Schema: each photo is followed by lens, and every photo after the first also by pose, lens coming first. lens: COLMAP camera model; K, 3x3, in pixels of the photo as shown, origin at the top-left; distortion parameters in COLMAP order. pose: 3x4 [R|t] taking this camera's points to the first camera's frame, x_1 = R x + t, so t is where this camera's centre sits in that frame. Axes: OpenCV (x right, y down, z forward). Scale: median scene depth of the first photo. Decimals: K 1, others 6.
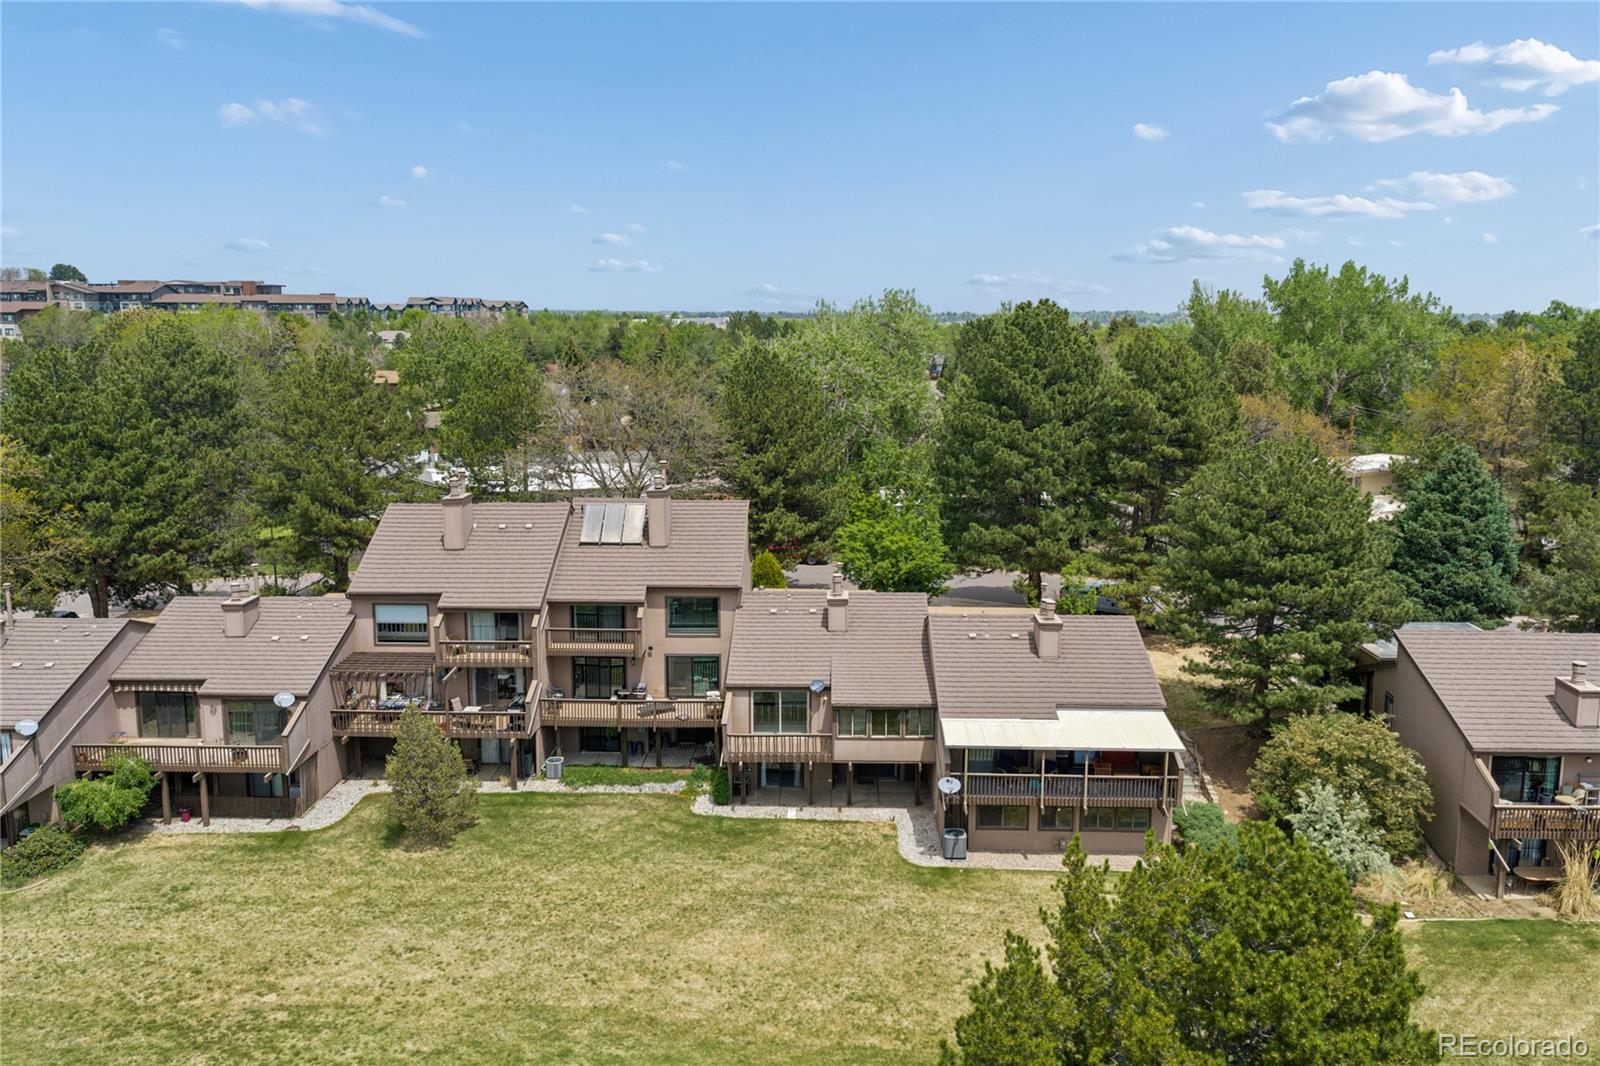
lens RADIAL K [[1299.6, 0, 800.0], [0, 1299.6, 533.0], [0, 0, 1]] dist [0.015789, -0.017807]
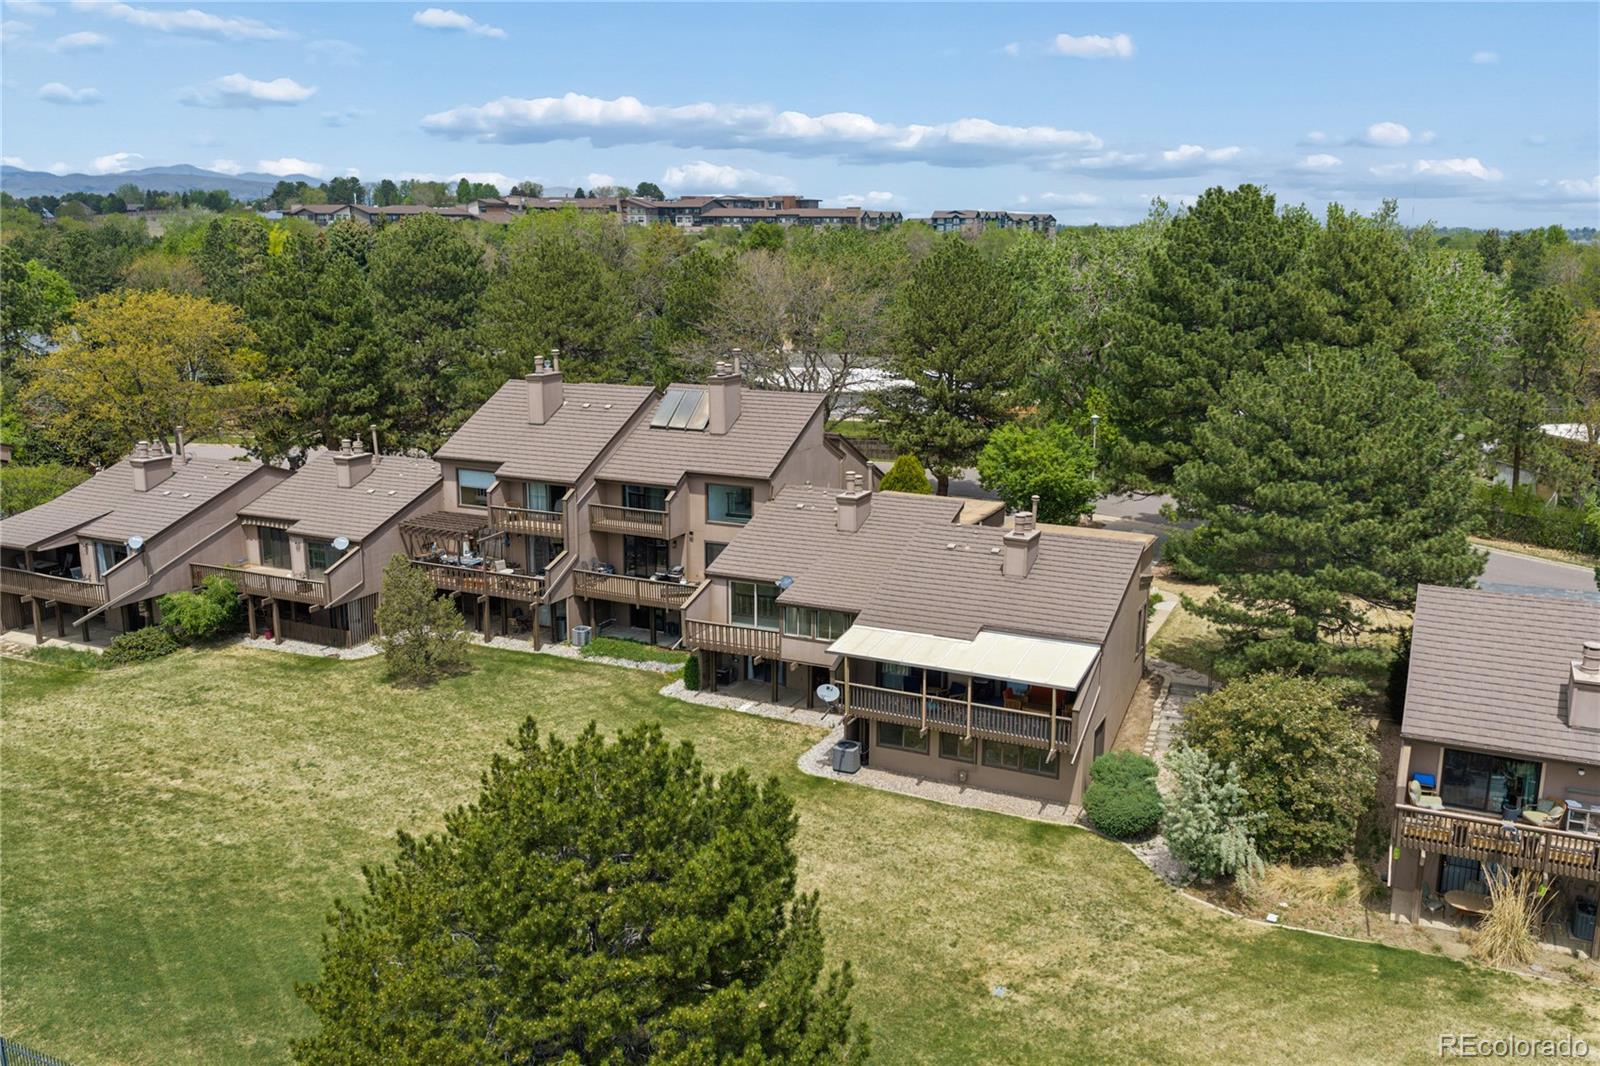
lens RADIAL K [[1309.2, 0, 800.0], [0, 1309.2, 533.0], [0, 0, 1]] dist [0.016517, -0.004272]
pose [[0.920057, 0.090619, -0.381160, 0.364332], [-0.067185, 0.994965, 0.074375, 0.007505], [0.385980, -0.042821, 0.921513, 0.098725]]
